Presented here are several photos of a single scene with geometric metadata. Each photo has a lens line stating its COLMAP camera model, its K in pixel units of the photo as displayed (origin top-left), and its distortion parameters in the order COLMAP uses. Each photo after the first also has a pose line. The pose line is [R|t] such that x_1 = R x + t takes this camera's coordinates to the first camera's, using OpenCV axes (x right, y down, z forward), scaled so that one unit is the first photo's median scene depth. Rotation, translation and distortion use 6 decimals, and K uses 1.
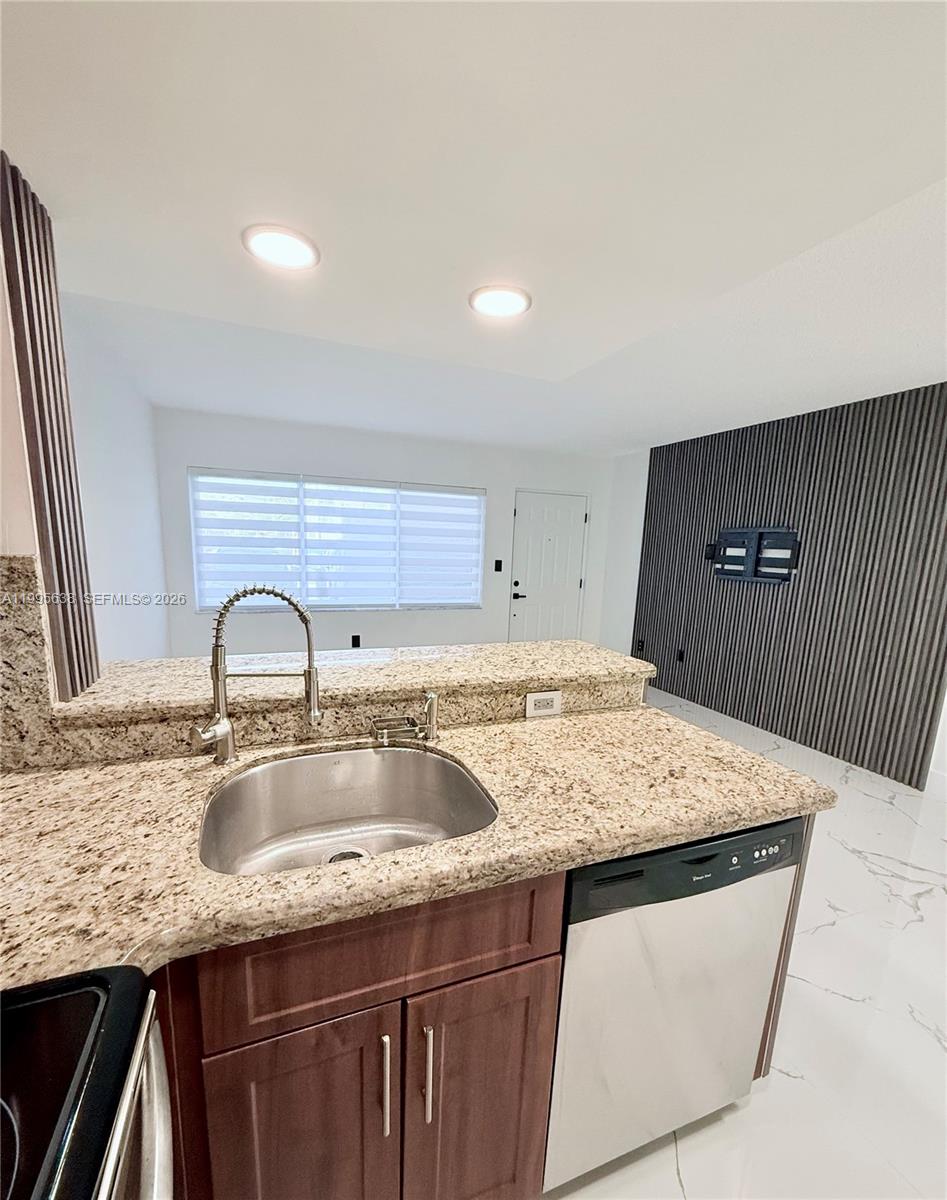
lens RADIAL K [[505.5, 0, 471.6], [0, 505.5, 629.9], [0, 0, 1]] dist [0.001334, 0.000032]
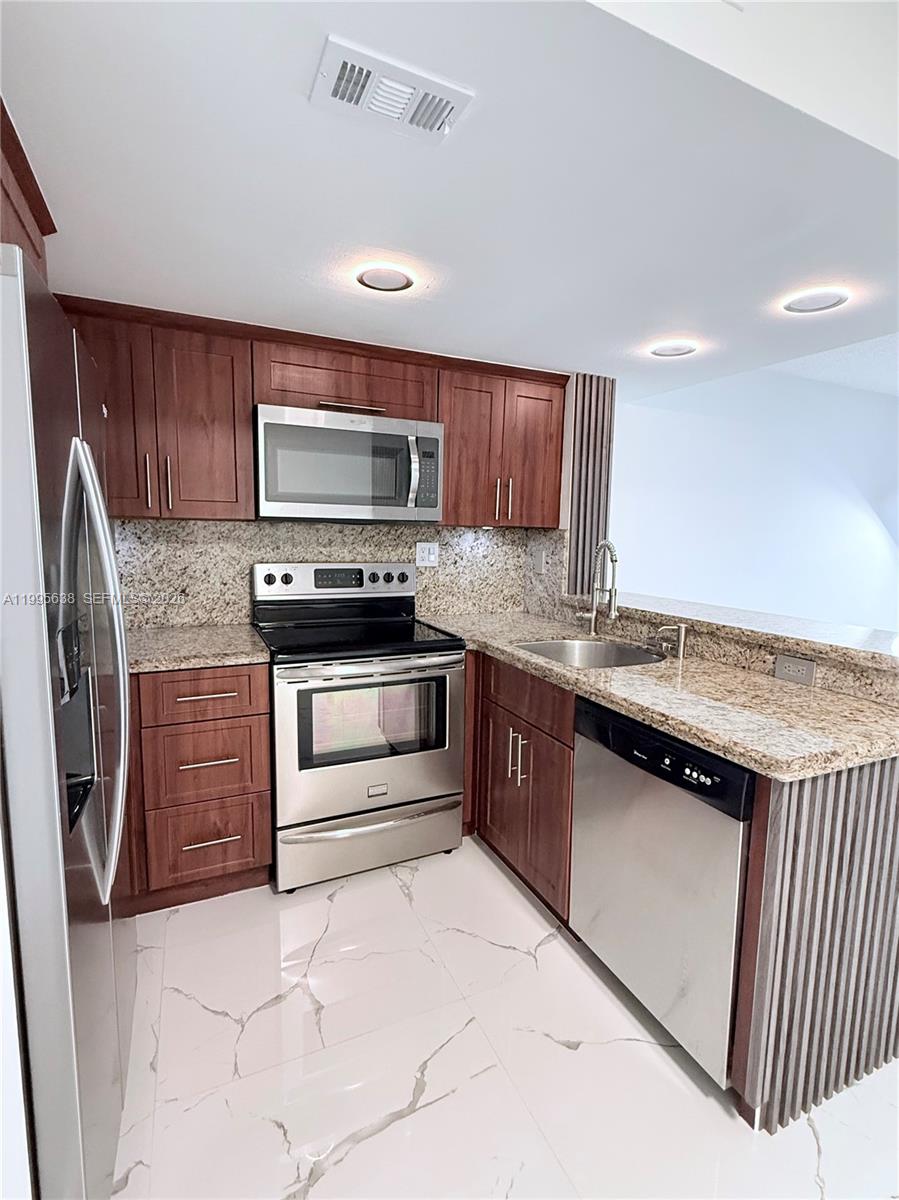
lens RADIAL K [[571.8, 0, 450.1], [0, 571.8, 600.2], [0, 0, 1]] dist [0.002901, 0.000114]
pose [[0.054675, 0.086125, -0.994783, 1.239900], [-0.188215, 0.979303, 0.074440, 0.056750], [0.980605, 0.183163, 0.069753, 0.234895]]
